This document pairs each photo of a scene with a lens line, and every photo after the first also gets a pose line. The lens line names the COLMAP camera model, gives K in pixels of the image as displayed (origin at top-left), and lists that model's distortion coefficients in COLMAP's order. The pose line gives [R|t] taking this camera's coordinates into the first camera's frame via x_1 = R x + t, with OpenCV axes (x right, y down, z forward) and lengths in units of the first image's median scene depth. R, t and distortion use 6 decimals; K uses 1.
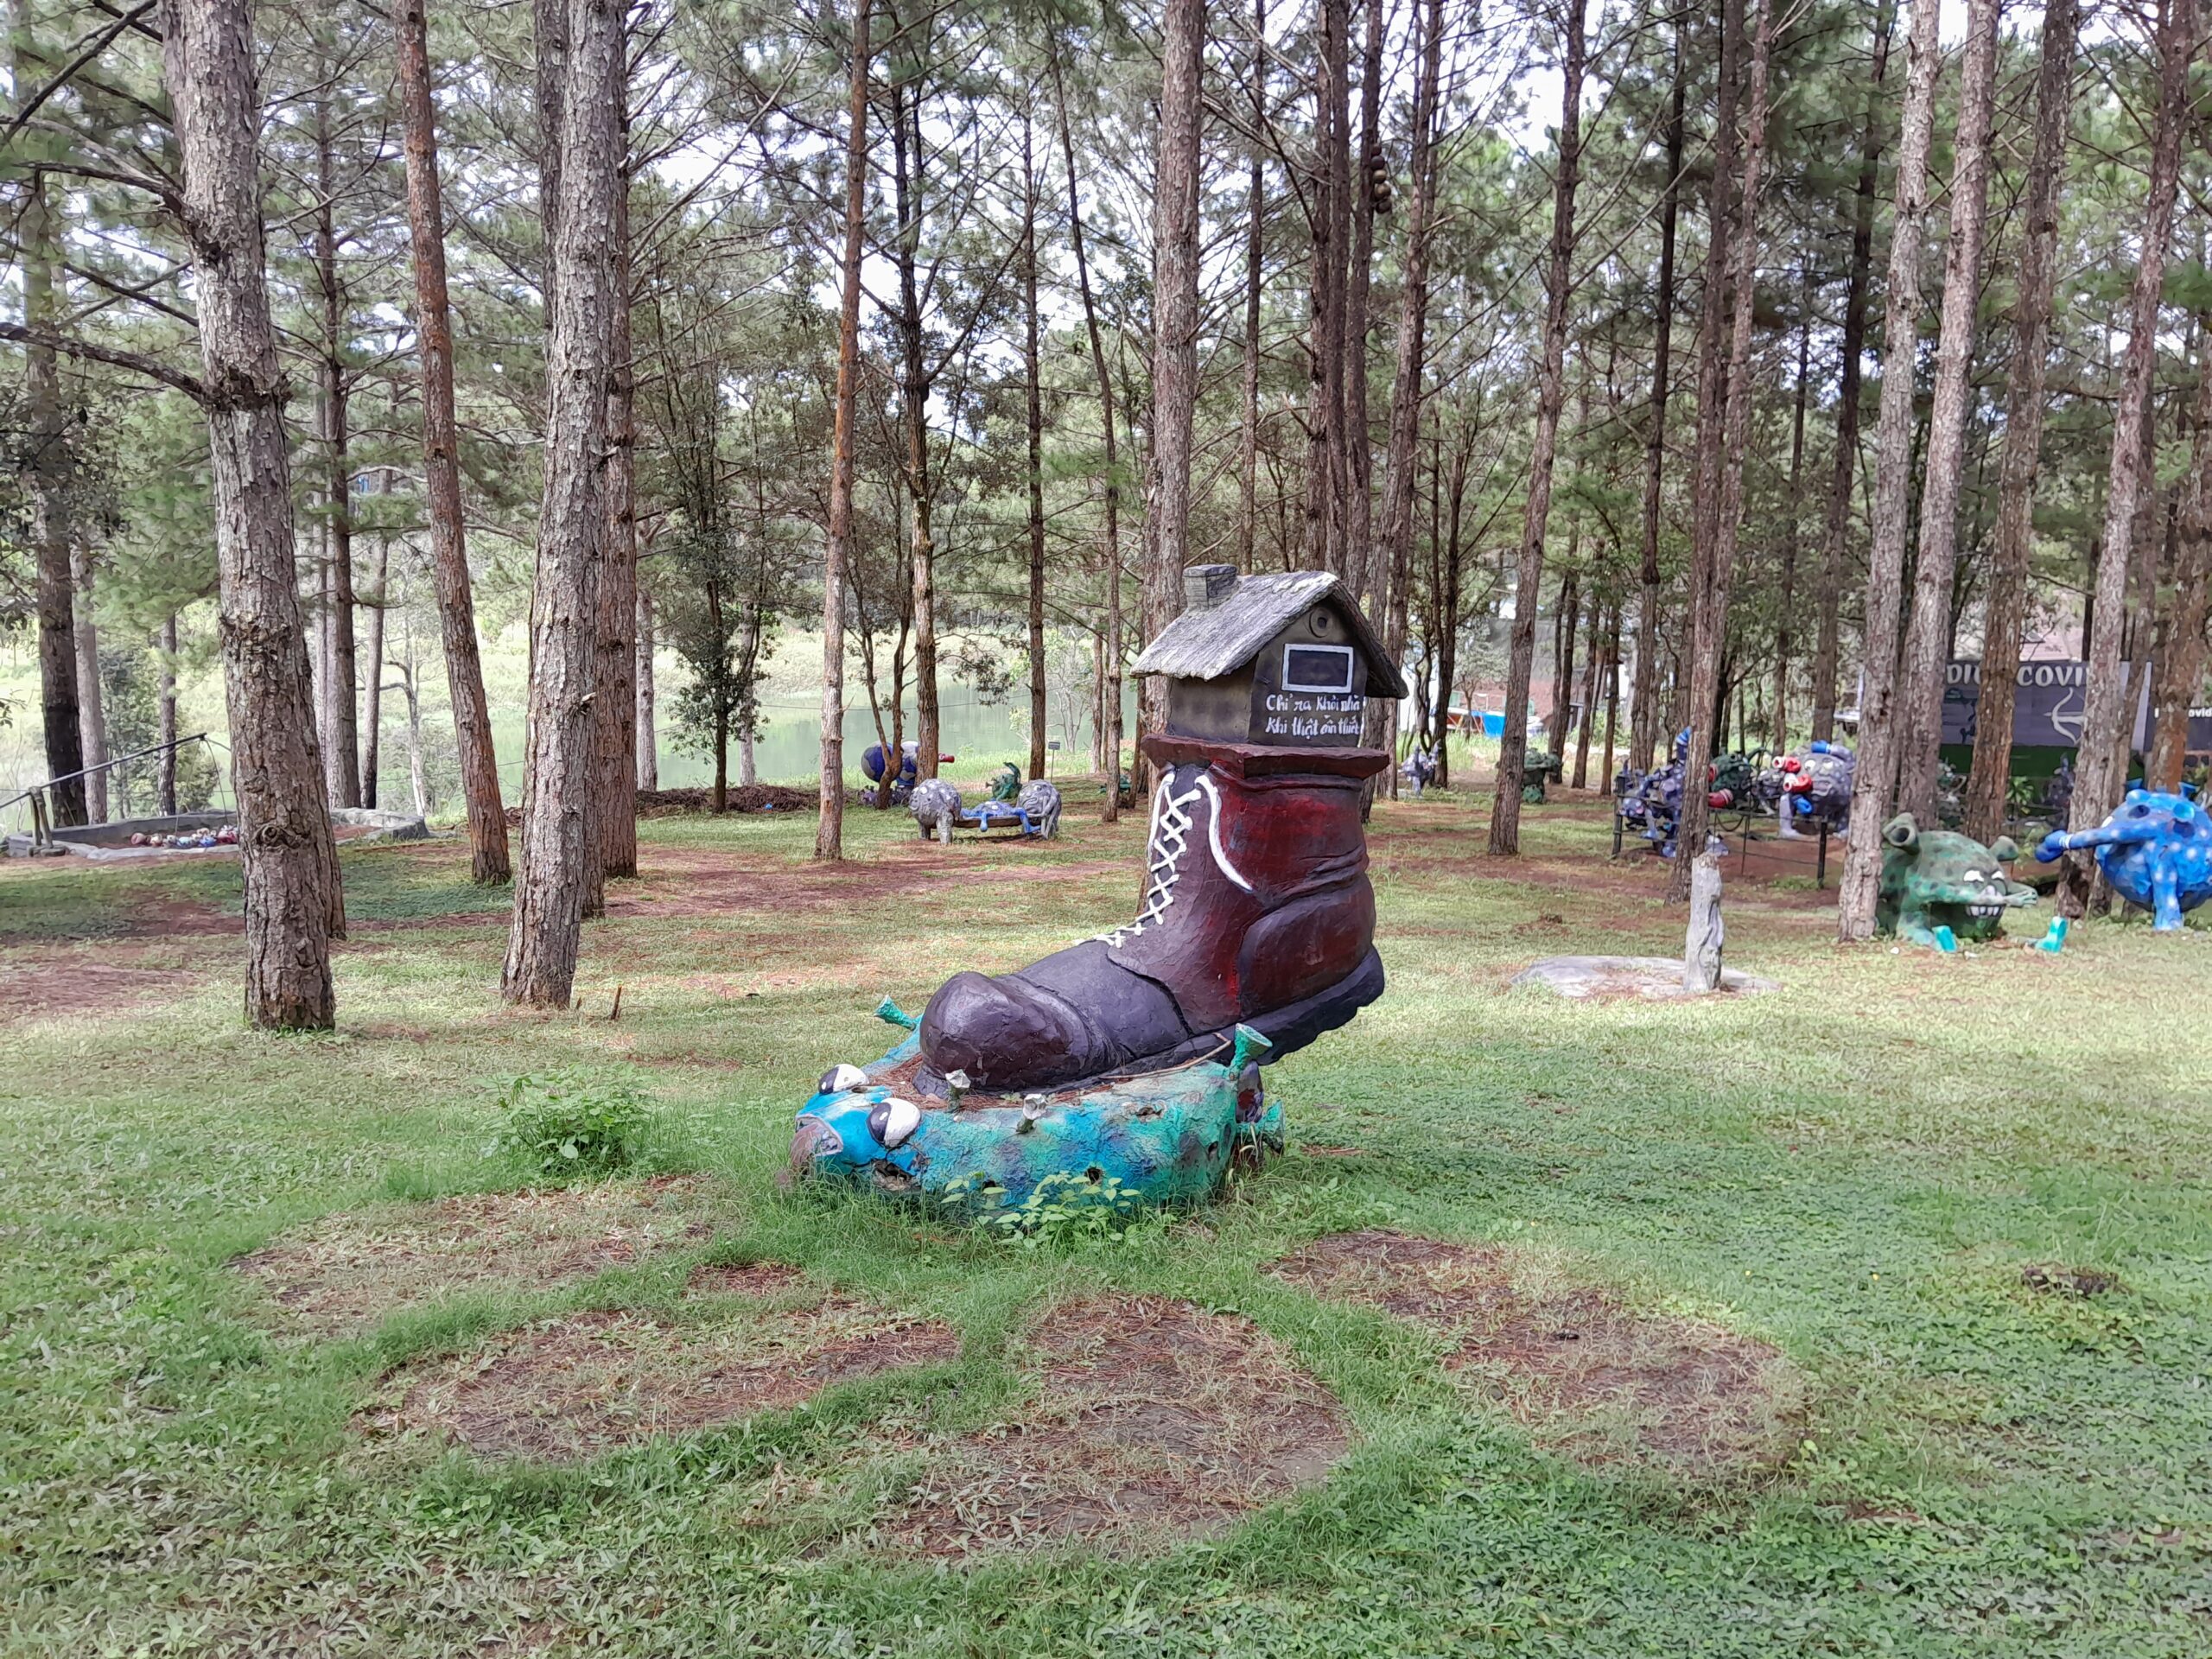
lens RADIAL K [[1771.9, 0, 1104.7], [0, 1771.9, 824.7], [0, 0, 1]] dist [0.015591, -0.029248]
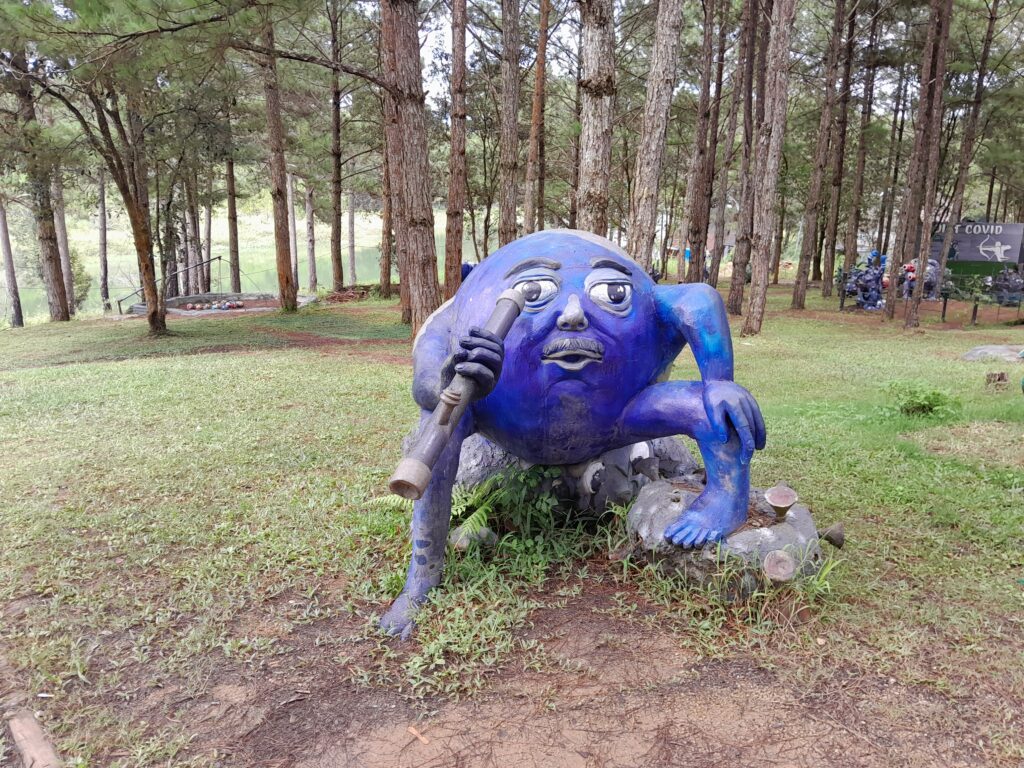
lens RADIAL K [[820.3, 0, 510.5], [0, 820.3, 388.6], [0, 0, 1]] dist [0.015591, -0.029248]
pose [[0.995934, -0.018217, 0.088221, -0.218720], [0.009080, 0.994651, 0.102891, 0.006779], [-0.089623, -0.101672, 0.990773, -0.010964]]
